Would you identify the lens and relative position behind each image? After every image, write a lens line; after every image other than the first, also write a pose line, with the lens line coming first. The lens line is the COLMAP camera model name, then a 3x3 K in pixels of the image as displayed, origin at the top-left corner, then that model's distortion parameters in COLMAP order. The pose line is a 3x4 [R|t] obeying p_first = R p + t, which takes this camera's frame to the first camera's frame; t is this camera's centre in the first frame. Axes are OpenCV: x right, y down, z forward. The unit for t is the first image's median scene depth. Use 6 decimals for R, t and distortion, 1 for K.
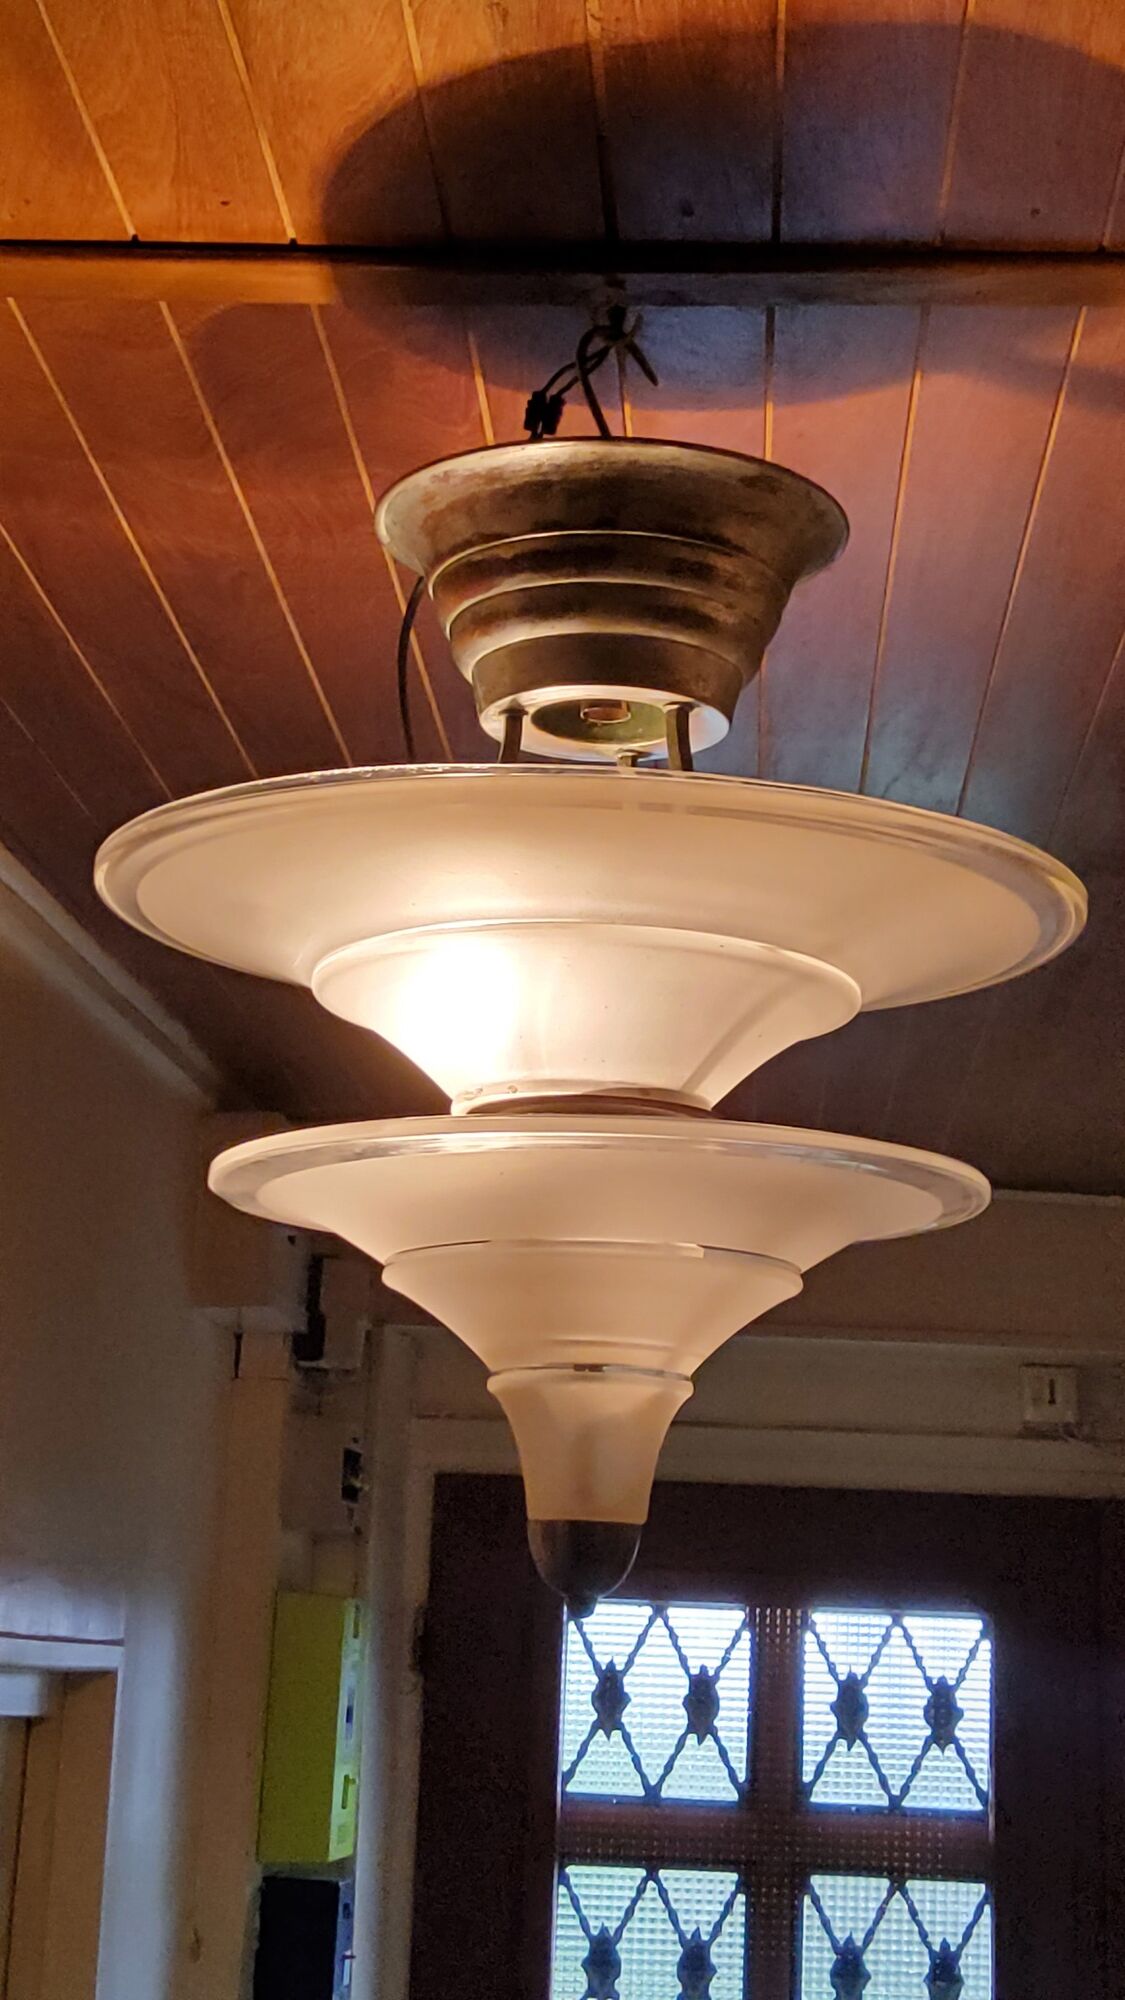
lens RADIAL K [[2950.6, 0, 562.5], [0, 2950.6, 1000.0], [0, 0, 1]] dist [0.108748, -0.149866]
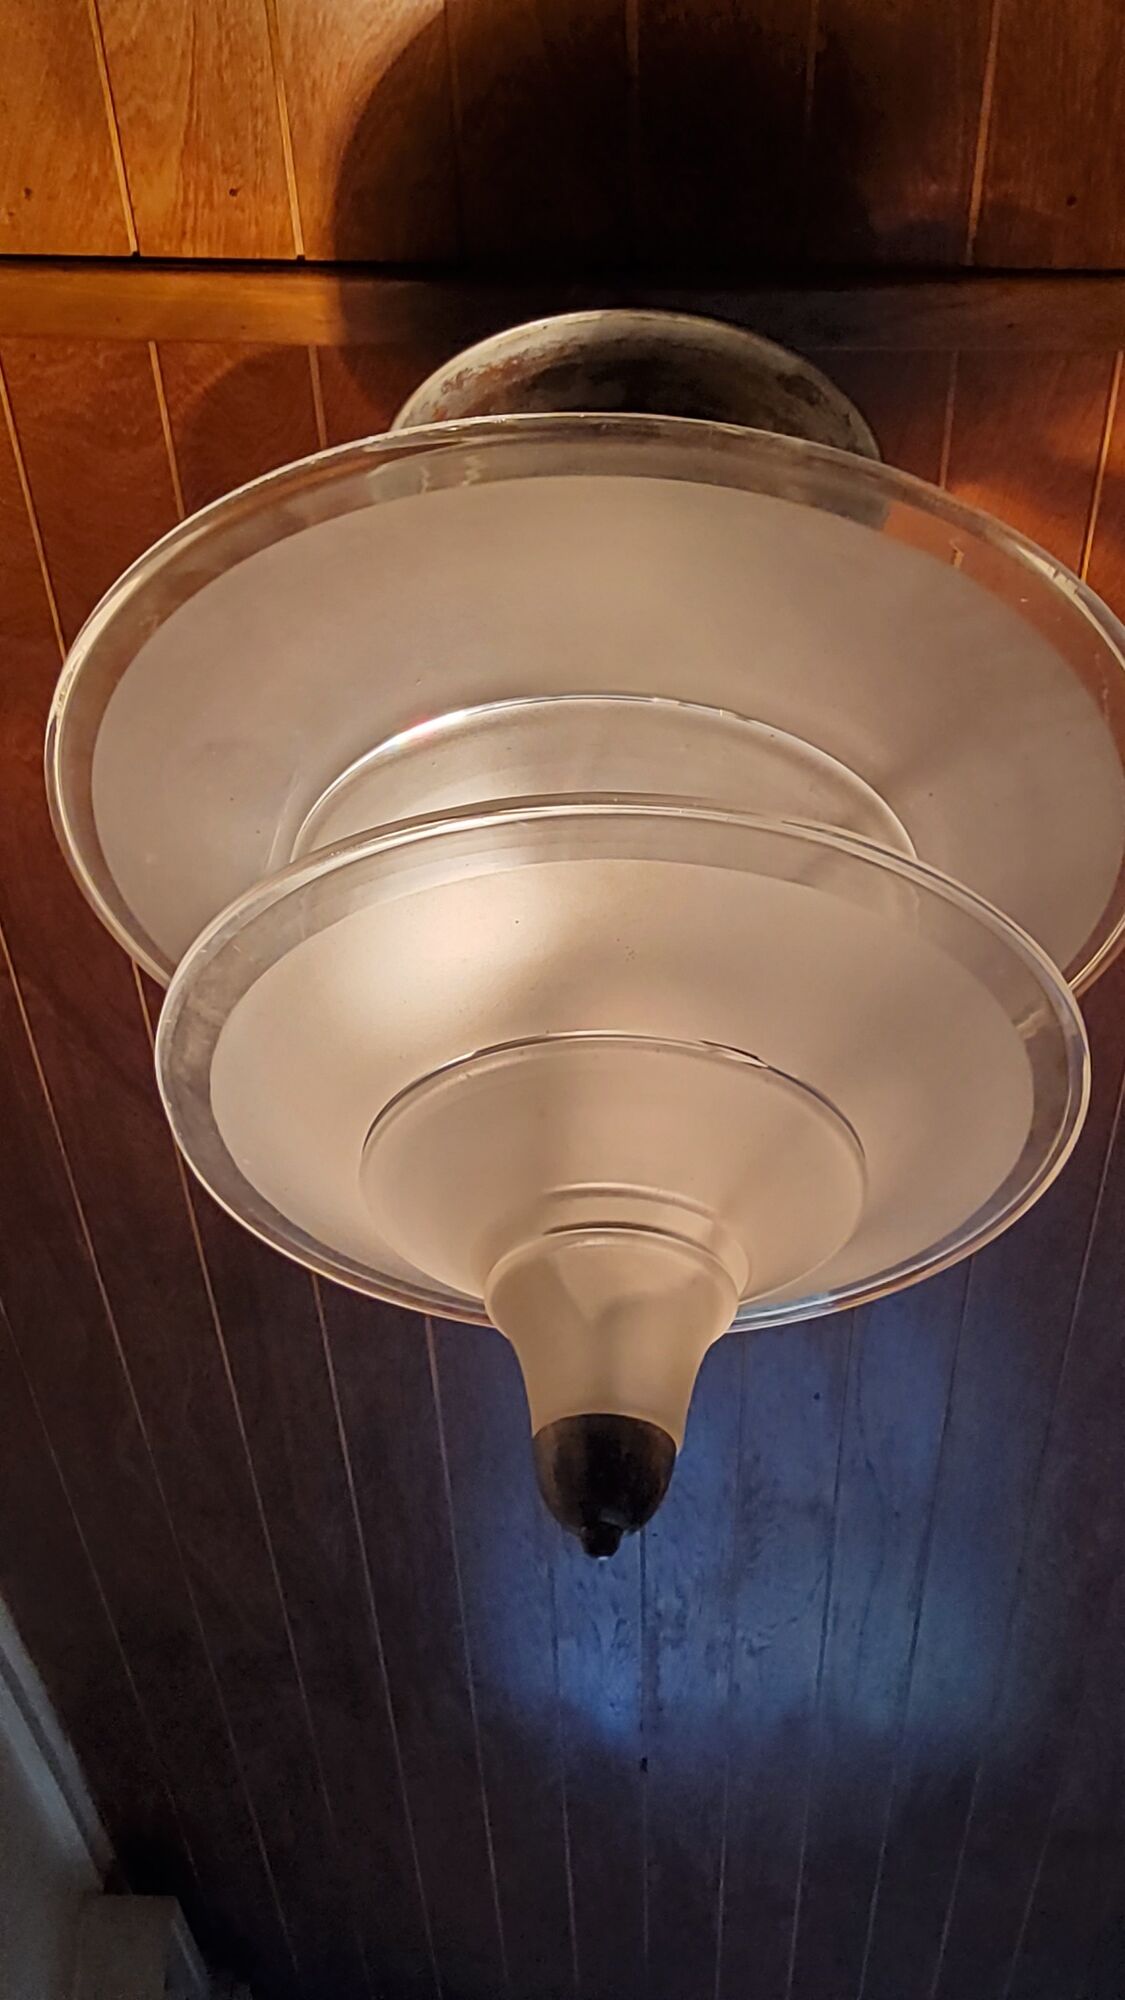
lens RADIAL K [[2950.6, 0, 562.5], [0, 2950.6, 1000.0], [0, 0, 1]] dist [0.108748, -0.149866]
pose [[0.999455, 0.022683, 0.023968, -0.023459], [-0.011407, 0.919021, -0.394044, 0.345795], [-0.030965, 0.393556, 0.918779, 0.207783]]
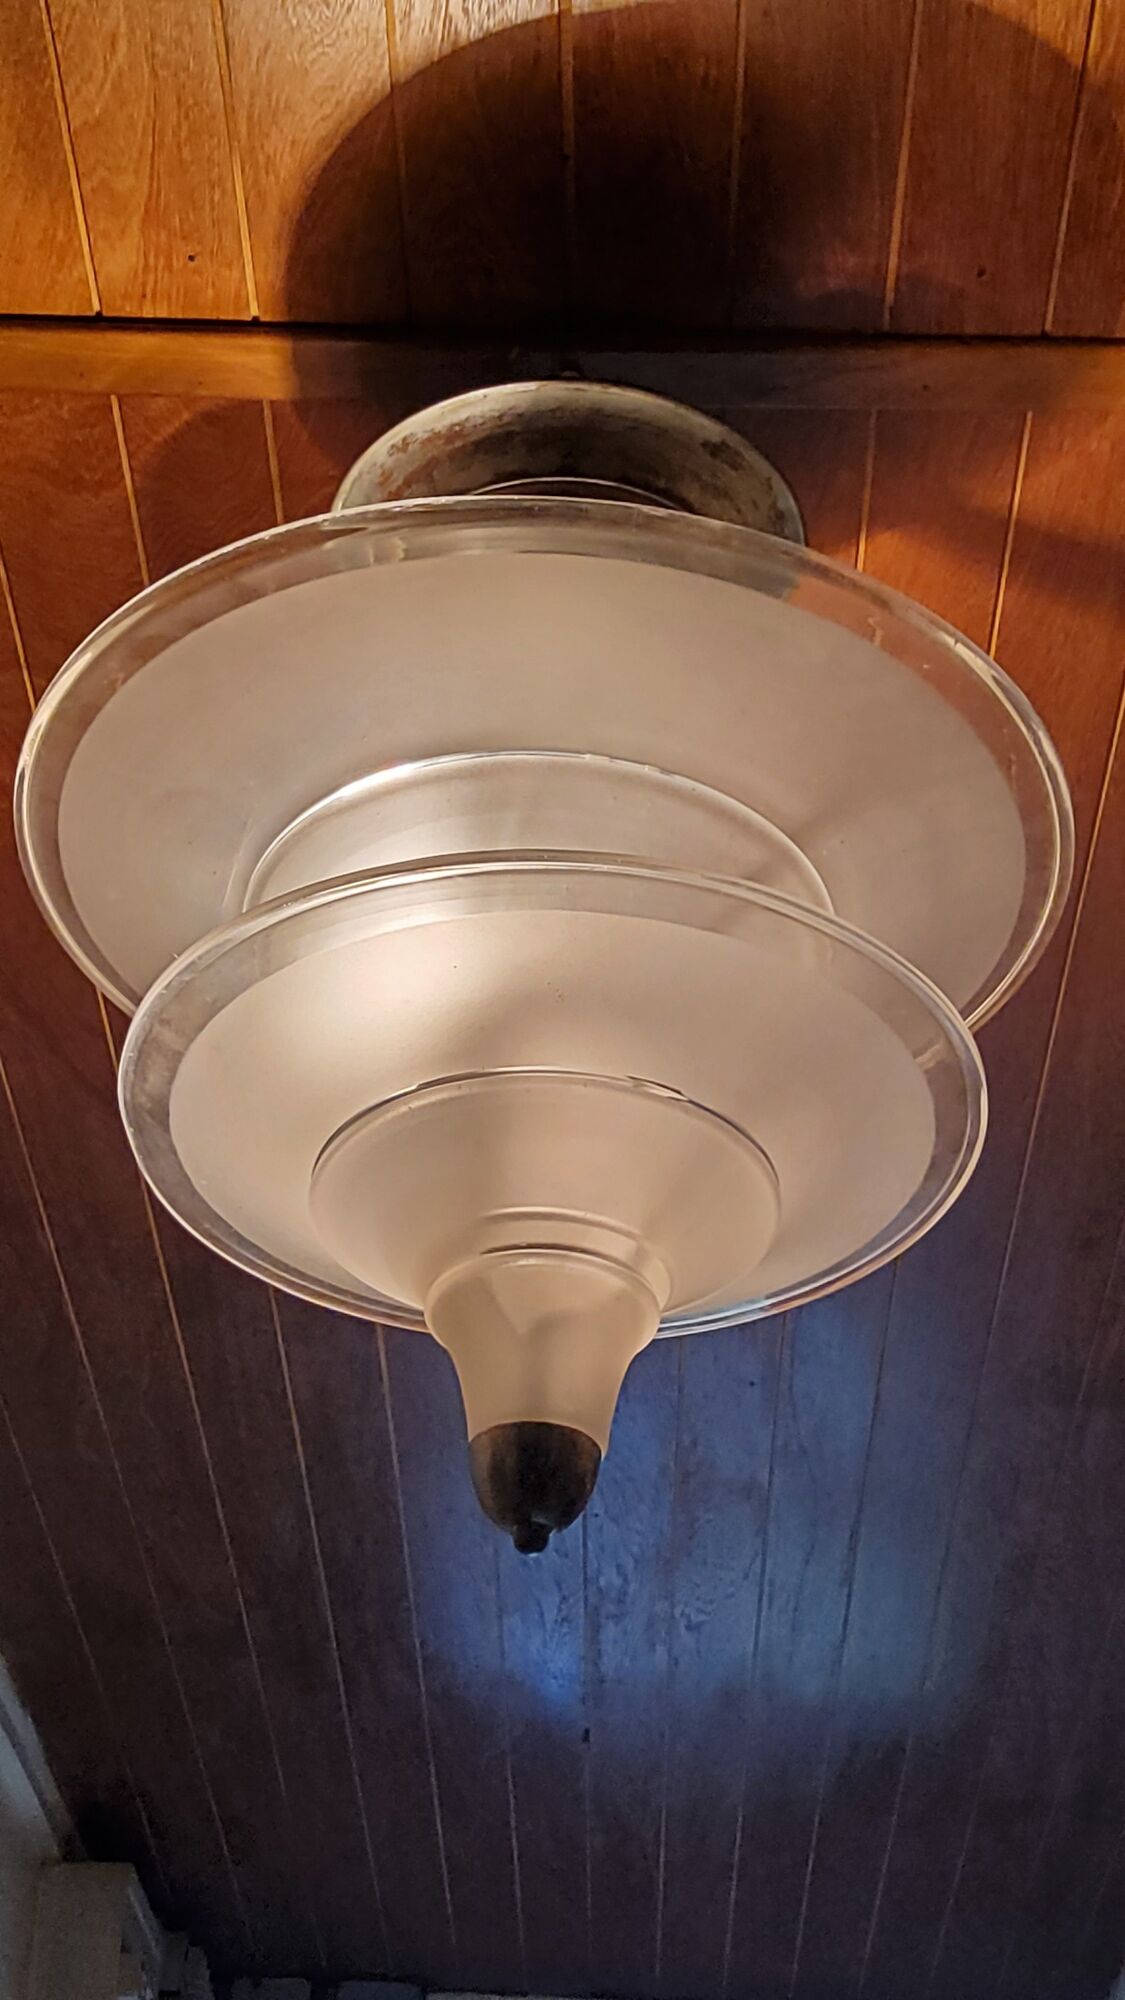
lens RADIAL K [[2950.6, 0, 562.5], [0, 2950.6, 1000.0], [0, 0, 1]] dist [0.108748, -0.149866]
pose [[0.998903, 0.024824, 0.039695, -0.020152], [-0.007673, 0.923200, -0.384243, 0.351322], [-0.046185, 0.383517, 0.922378, 0.147487]]
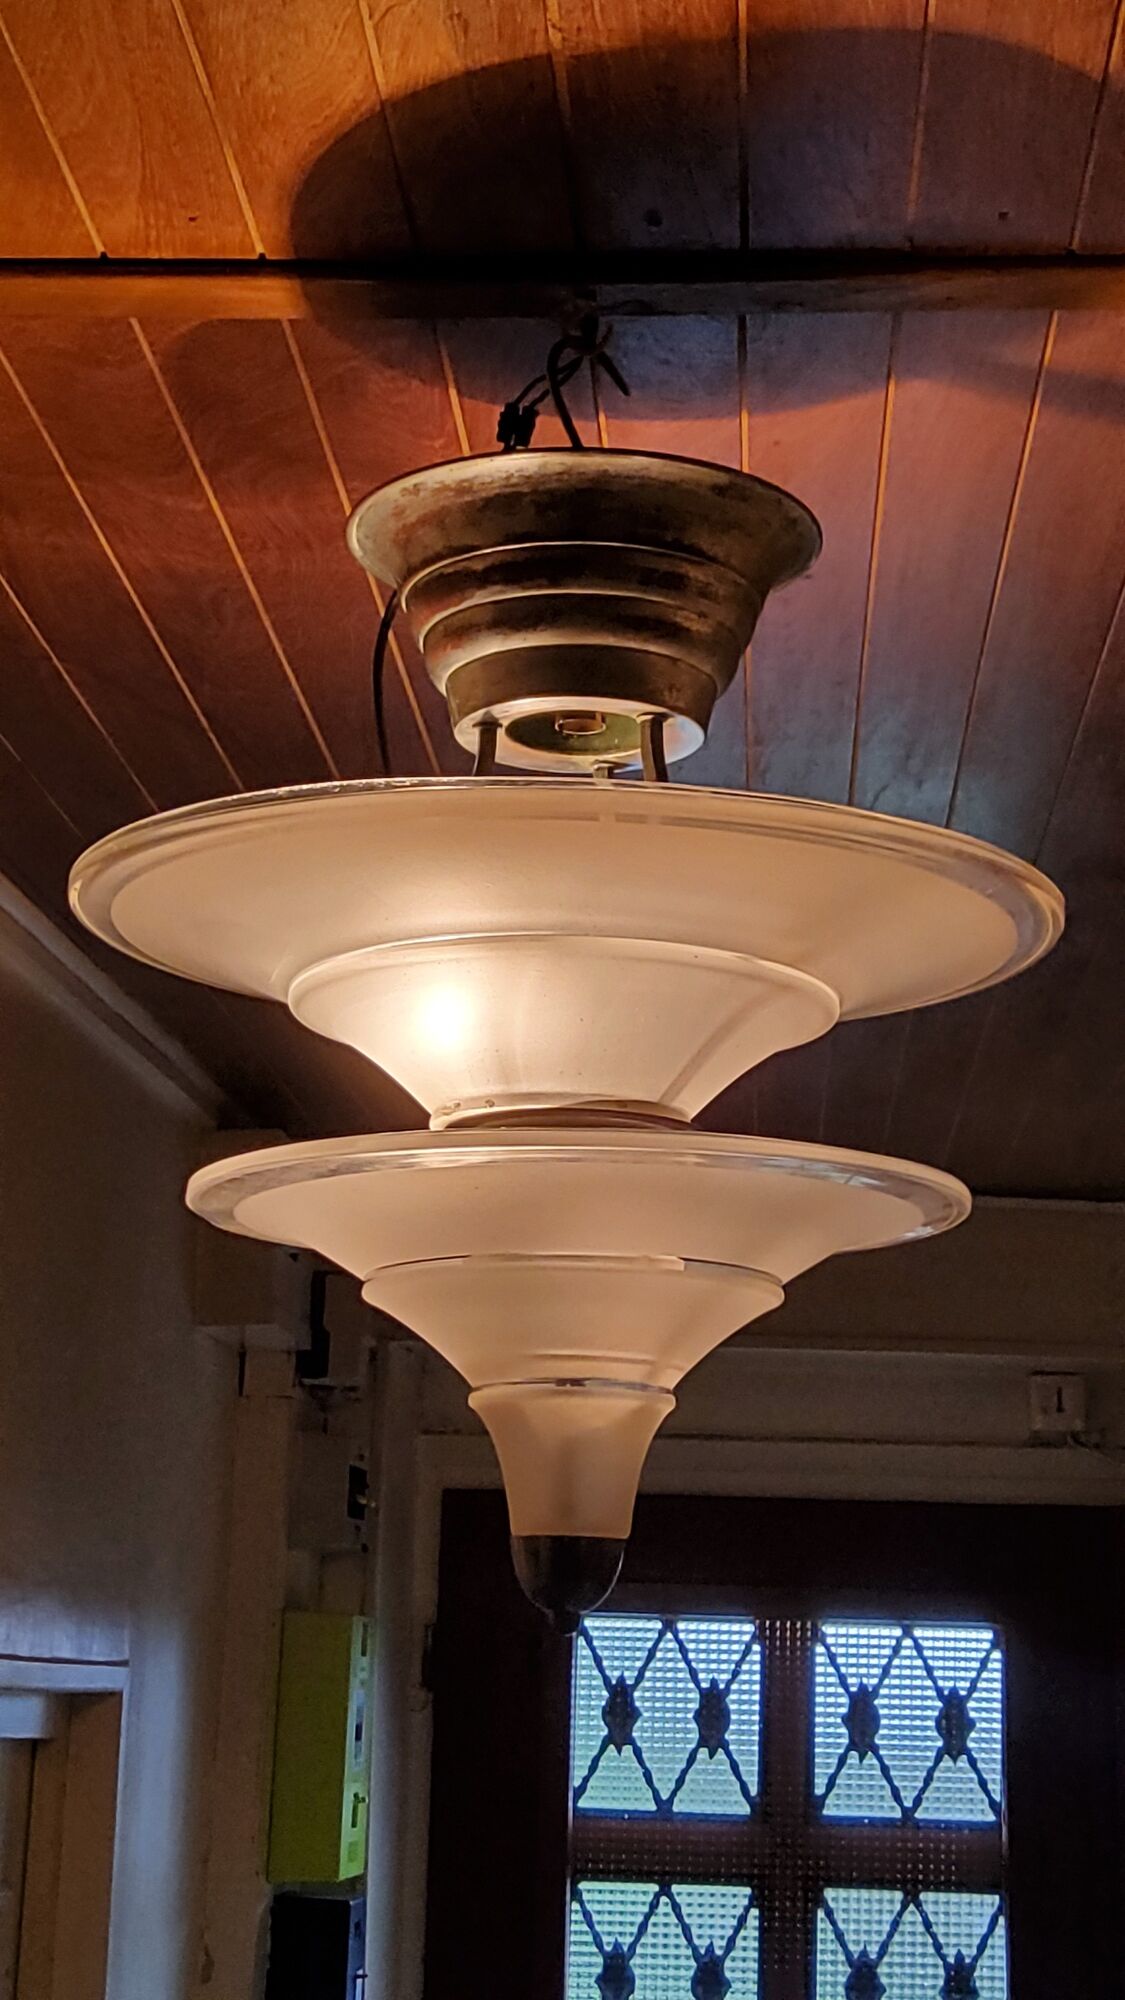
lens RADIAL K [[2950.6, 0, 562.5], [0, 2950.6, 1000.0], [0, 0, 1]] dist [0.108748, -0.149866]
pose [[0.999905, -0.013093, -0.004388, 0.011374], [0.013073, 0.999904, -0.004663, 0.000369], [0.004449, 0.004606, 0.999979, 0.003738]]
